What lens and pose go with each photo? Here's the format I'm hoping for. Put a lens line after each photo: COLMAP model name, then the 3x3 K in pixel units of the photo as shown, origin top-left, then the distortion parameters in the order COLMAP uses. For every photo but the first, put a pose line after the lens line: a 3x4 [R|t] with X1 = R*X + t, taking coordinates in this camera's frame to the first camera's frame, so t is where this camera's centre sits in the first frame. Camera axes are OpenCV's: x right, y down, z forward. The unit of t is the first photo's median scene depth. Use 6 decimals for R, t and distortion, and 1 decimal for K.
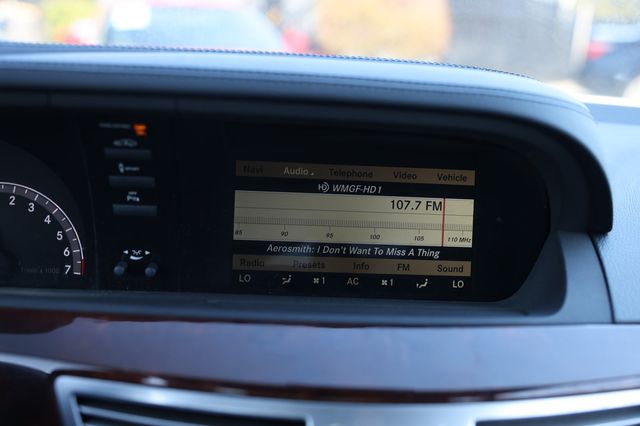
lens RADIAL K [[766.7, 0, 315.7], [0, 766.7, 212.6], [0, 0, 1]] dist [0.031679, 0.000000]
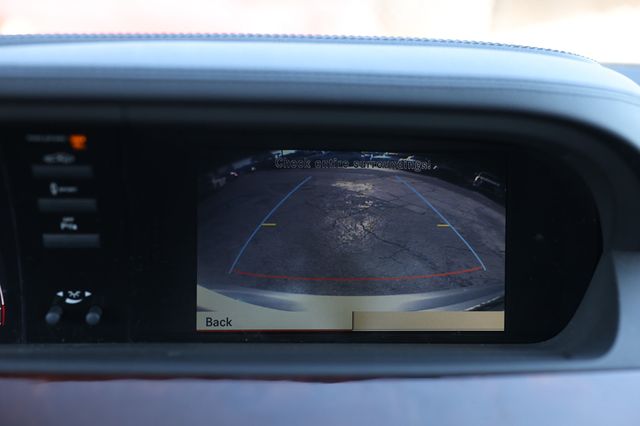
lens RADIAL K [[1164.3, 0, 318.3], [0, 1164.3, 218.0], [0, 0, 1]] dist [0.159143, 0.000000]
pose [[0.999572, -0.028901, 0.004422, 0.013052], [0.028877, 0.999569, 0.005334, -0.025944], [-0.004575, -0.005204, 0.999976, -0.205082]]
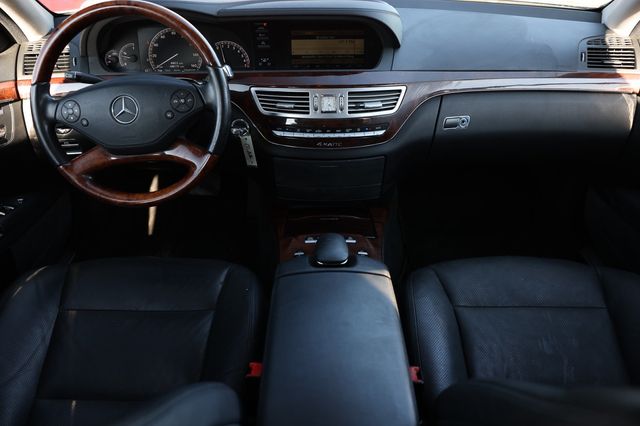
lens RADIAL K [[501.8, 0, 320.9], [0, 501.8, 212.1], [0, 0, 1]] dist [-0.109381, 0.095288]
pose [[0.997084, -0.024737, -0.072196, 0.184526], [0.045259, 0.953368, 0.298398, 0.055104], [0.061448, -0.300796, 0.951707, -1.461538]]
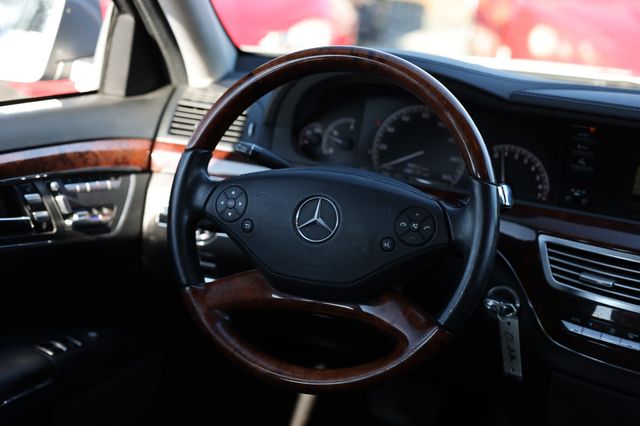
lens RADIAL K [[1164.3, 0, 320.5], [0, 1164.3, 200.8], [0, 0, 1]] dist [0.159143, 0.000000]
pose [[0.910065, 0.142652, -0.389142, 0.337337], [-0.145632, 0.989094, 0.022001, 0.110296], [0.388037, 0.036649, 0.920915, -2.028131]]
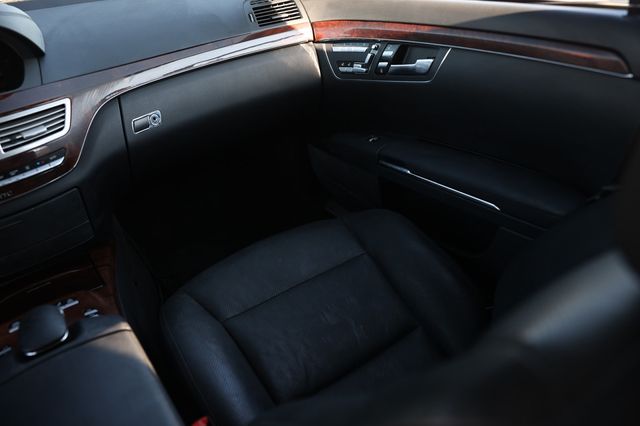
lens RADIAL K [[501.8, 0, 318.9], [0, 501.8, 209.2], [0, 0, 1]] dist [-0.109381, 0.095288]
pose [[0.838644, -0.391056, 0.379146, 0.350635], [0.257931, 0.898220, 0.355910, 0.164872], [-0.479738, -0.200688, 0.854152, -1.182212]]
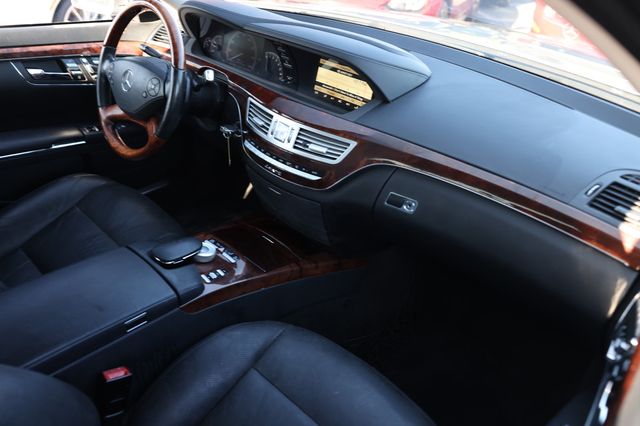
lens RADIAL K [[501.8, 0, 319.5], [0, 501.8, 208.3], [0, 0, 1]] dist [-0.109381, 0.095288]
pose [[0.689828, 0.371344, -0.621483, 1.714416], [-0.201154, 0.922943, 0.328196, -0.197936], [0.695467, -0.101385, 0.711370, -0.733307]]
